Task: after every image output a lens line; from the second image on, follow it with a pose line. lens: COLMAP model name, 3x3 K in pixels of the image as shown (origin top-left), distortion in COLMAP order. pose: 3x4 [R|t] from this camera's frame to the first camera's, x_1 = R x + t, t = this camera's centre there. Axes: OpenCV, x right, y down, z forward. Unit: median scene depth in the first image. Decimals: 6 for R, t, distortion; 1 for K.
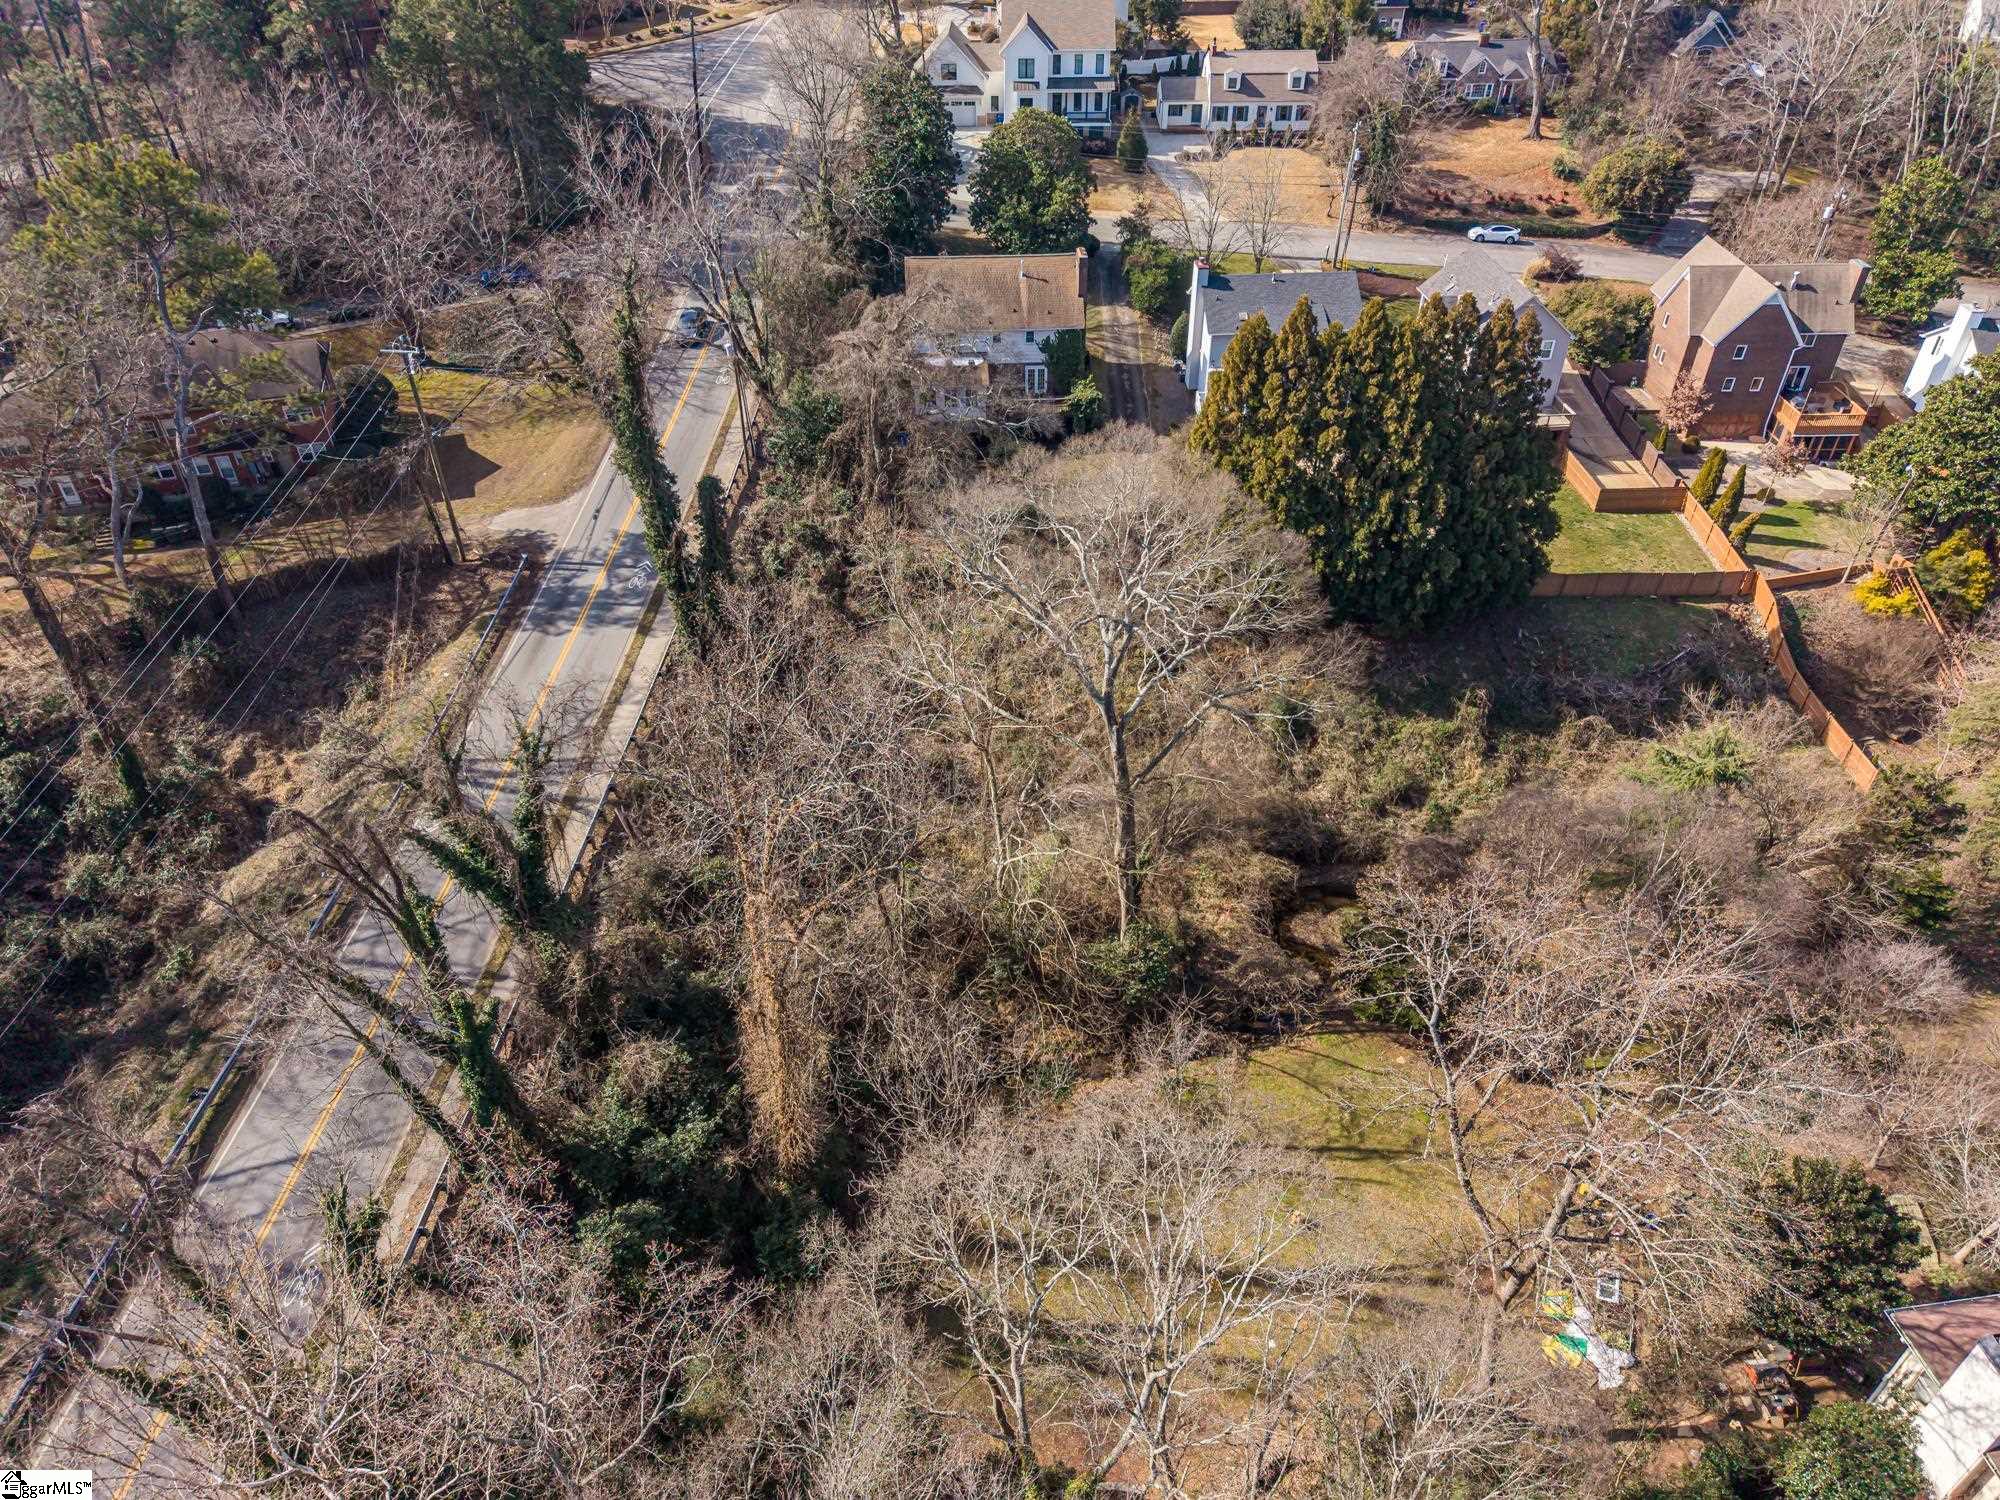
lens RADIAL K [[1398.4, 0, 1012.5], [0, 1398.4, 755.0], [0, 0, 1]] dist [0.027092, -0.010183]
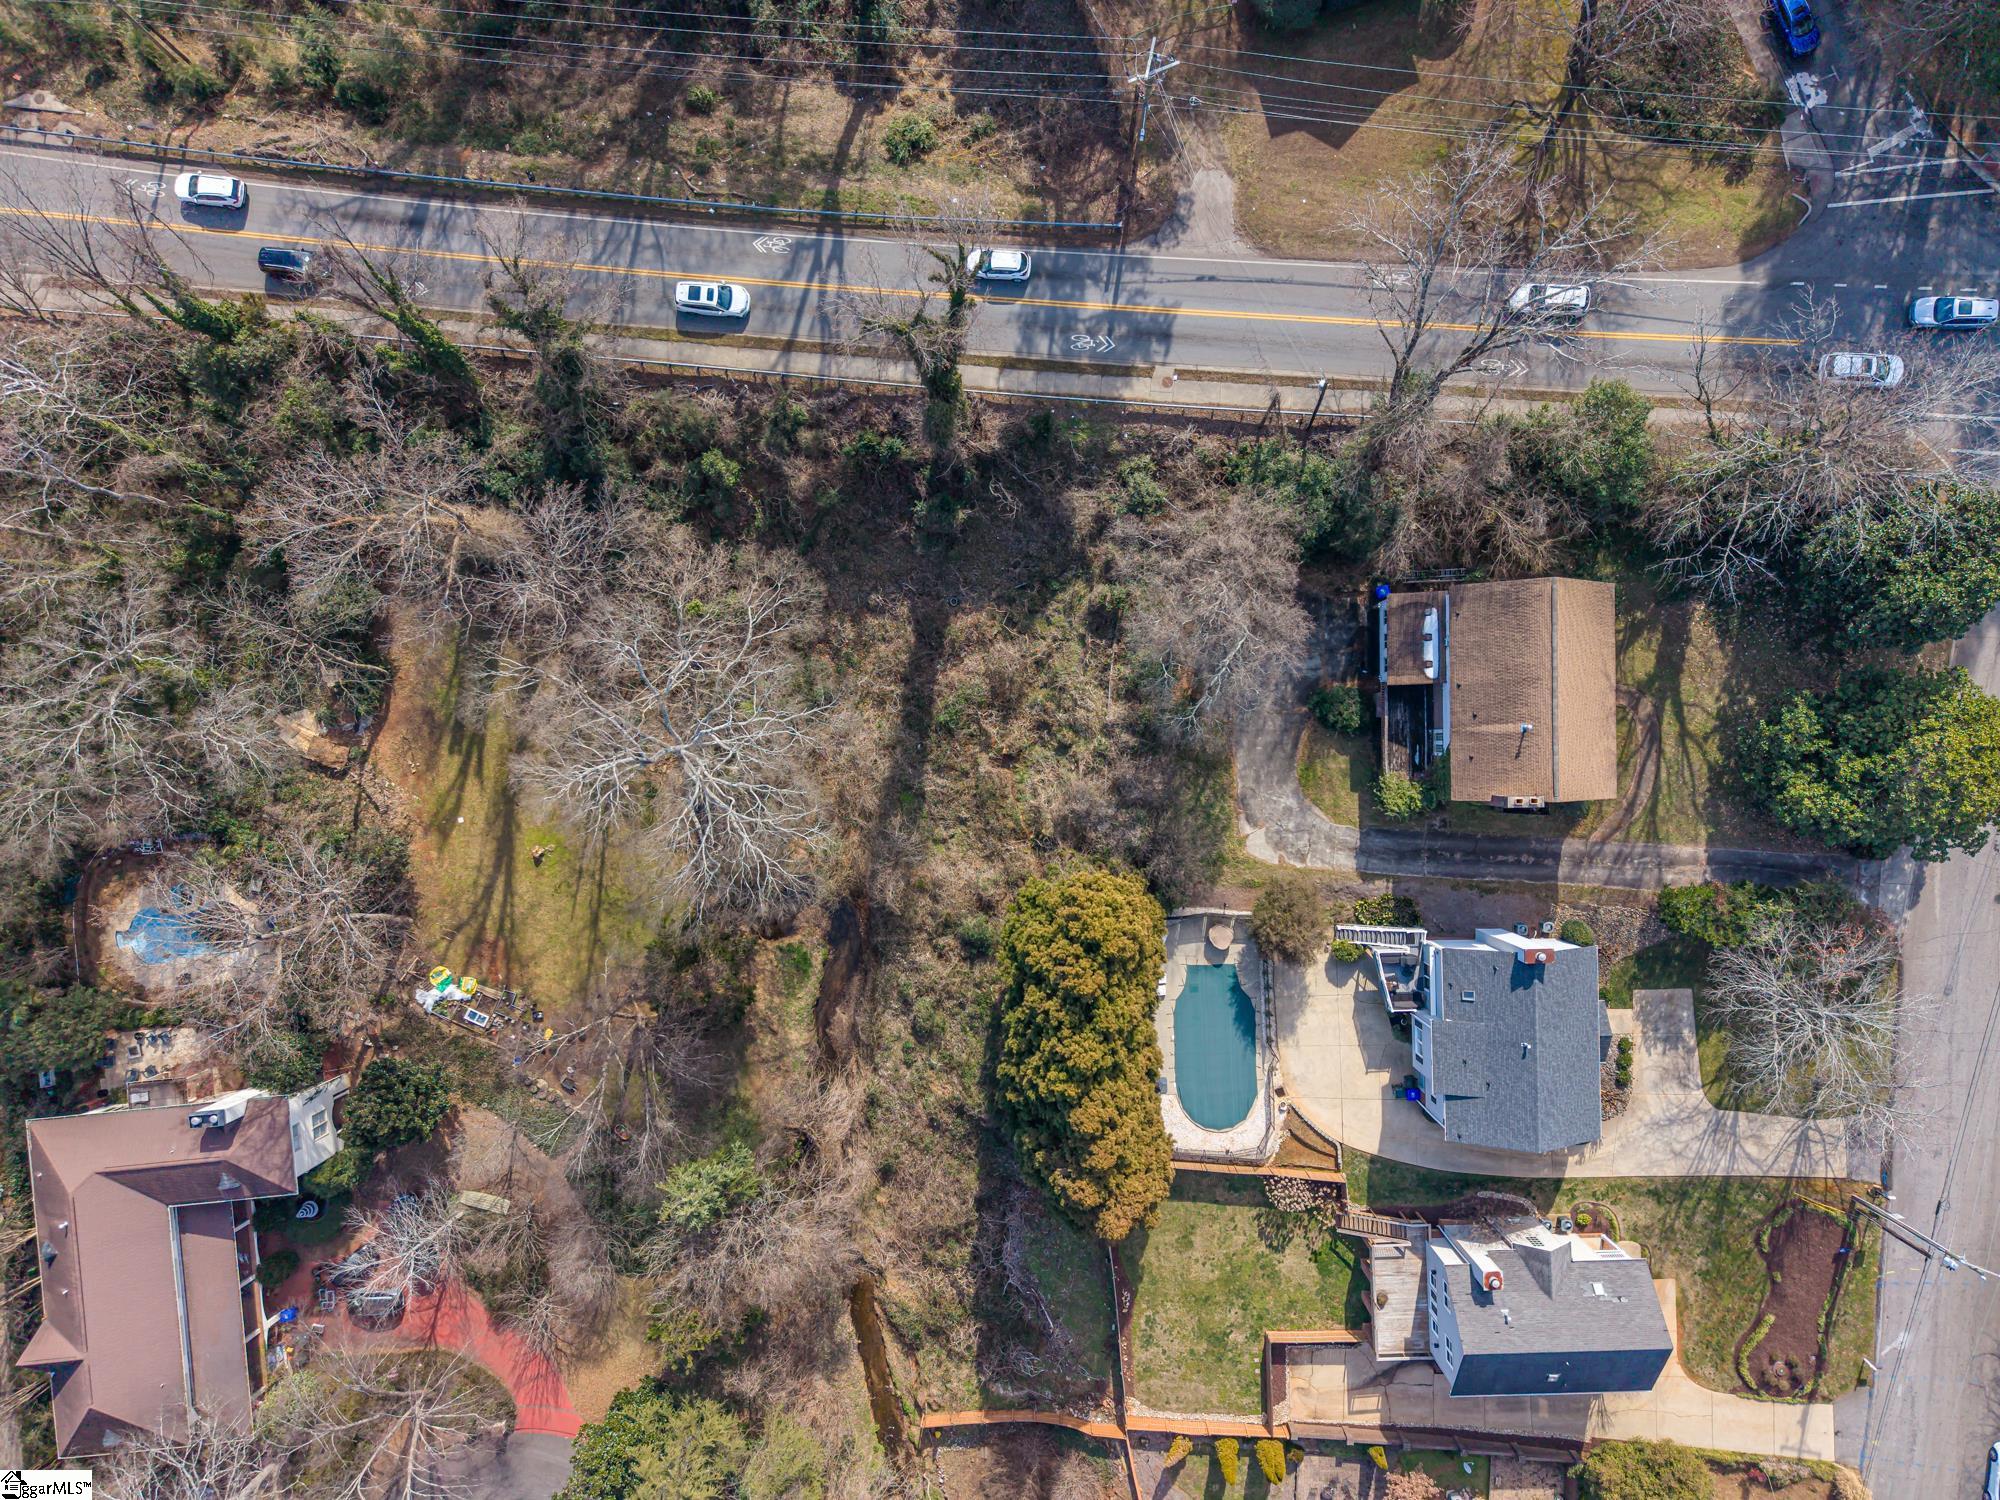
lens RADIAL K [[1398.4, 0, 1012.5], [0, 1398.4, 755.0], [0, 0, 1]] dist [0.027092, -0.010183]
pose [[-0.025840, 0.999174, 0.031368, 0.007030], [-0.595325, -0.040588, 0.802459, -0.976937], [0.803069, 0.002061, 0.595882, 0.343814]]
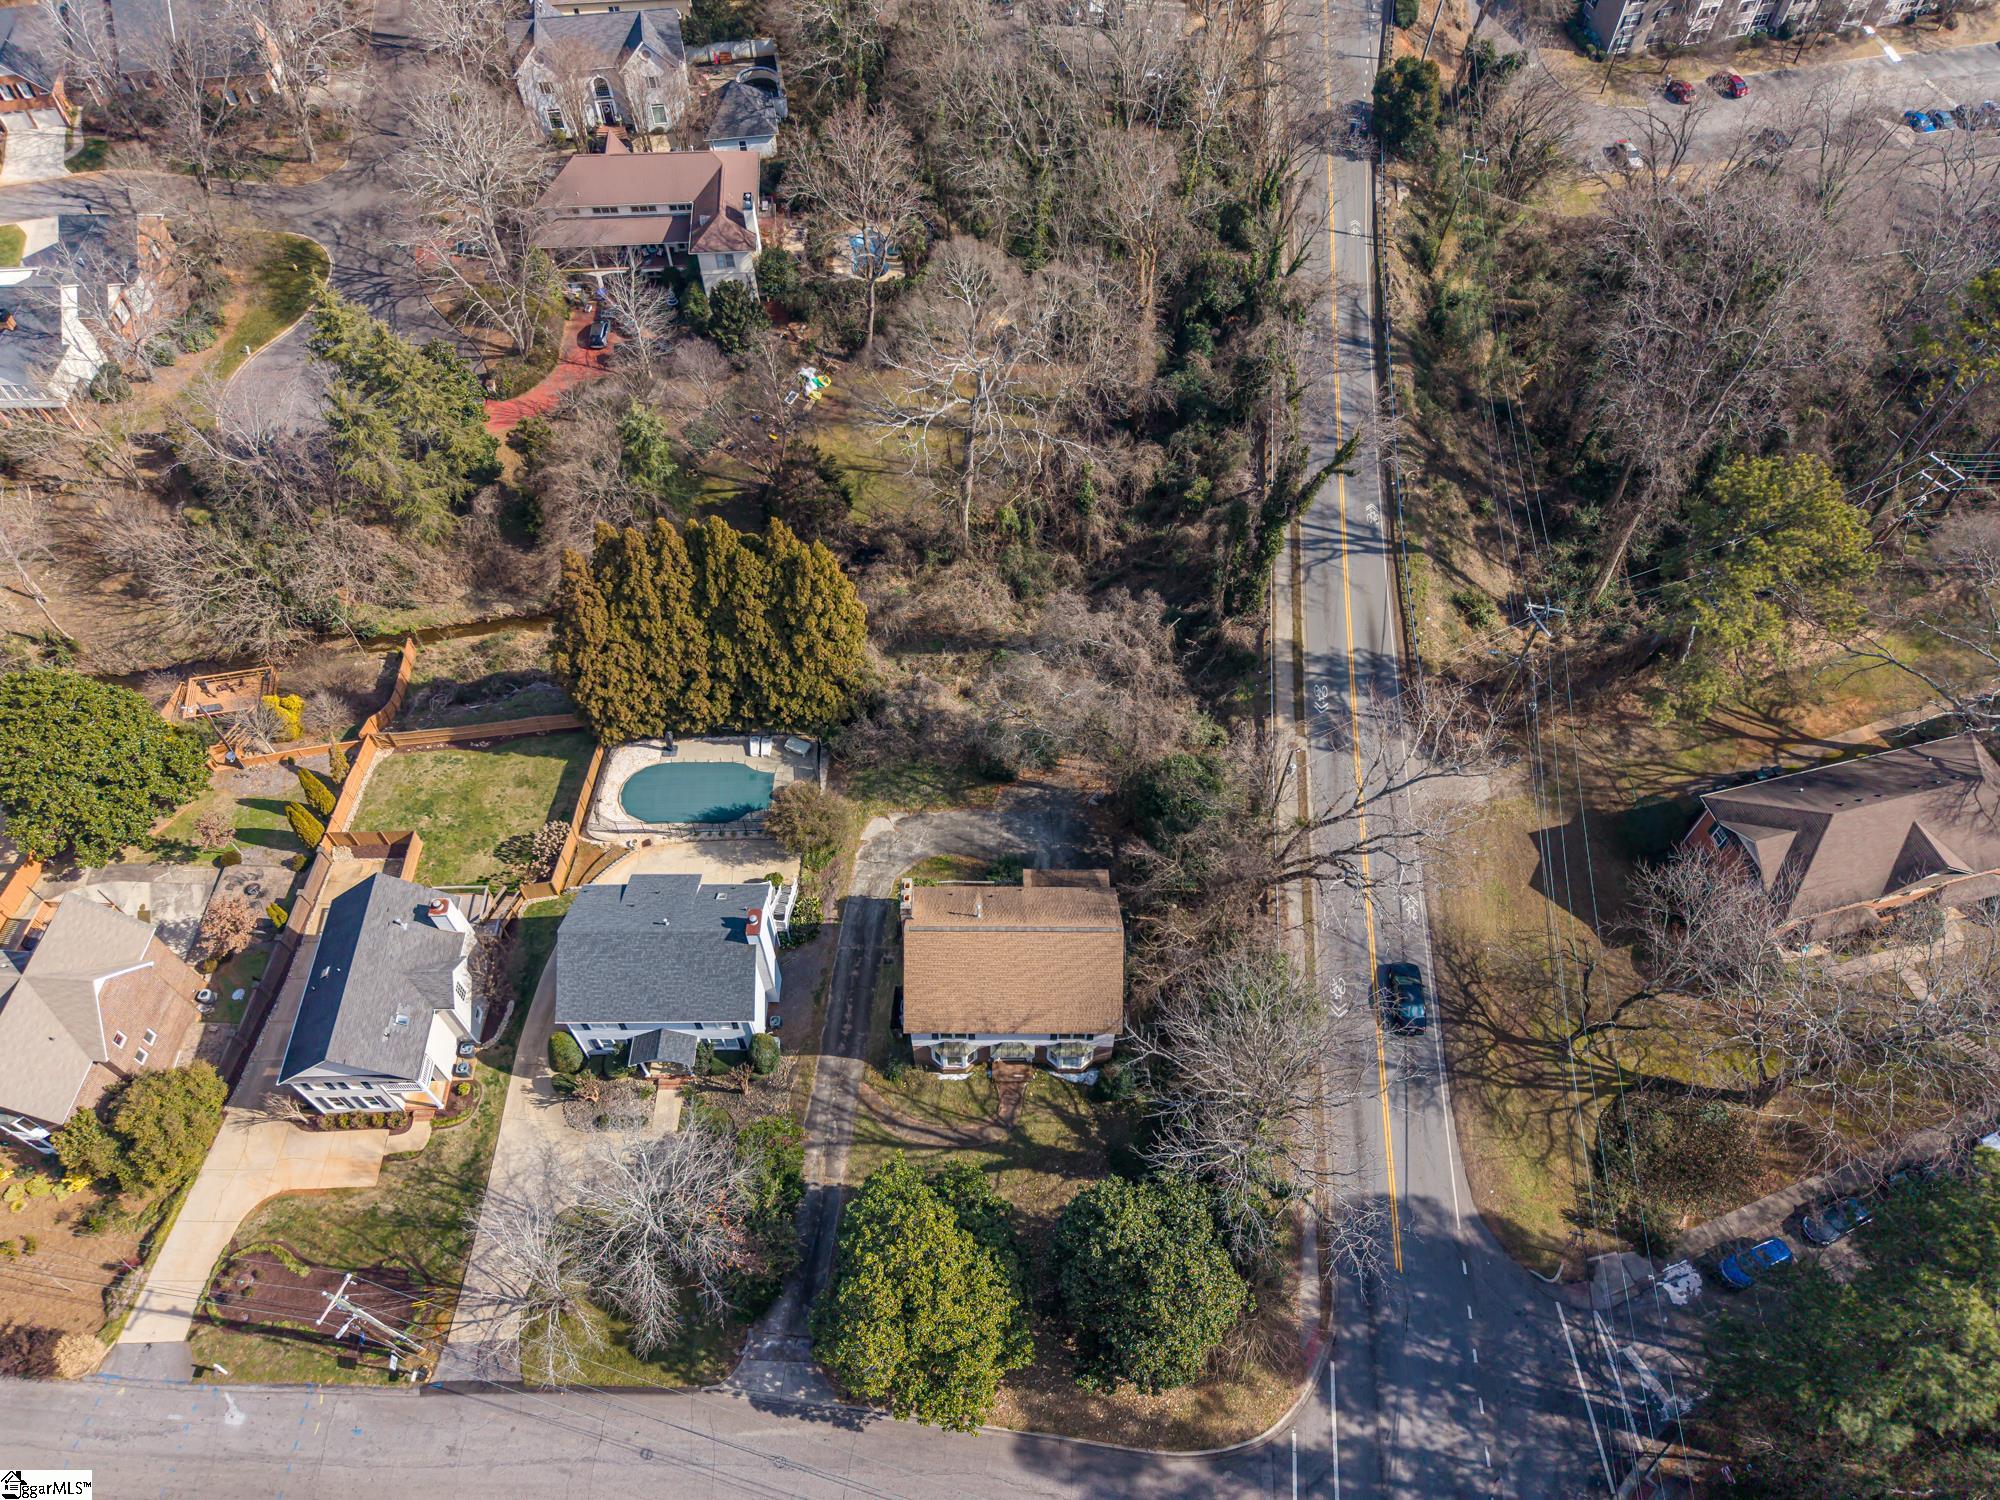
lens RADIAL K [[1398.4, 0, 1012.5], [0, 1398.4, 755.0], [0, 0, 1]] dist [0.027092, -0.010183]
pose [[-0.999037, -0.023272, 0.037191, -0.049759], [0.037861, -0.029024, 0.998861, -1.395043], [-0.022166, 0.999308, 0.029877, 1.055742]]
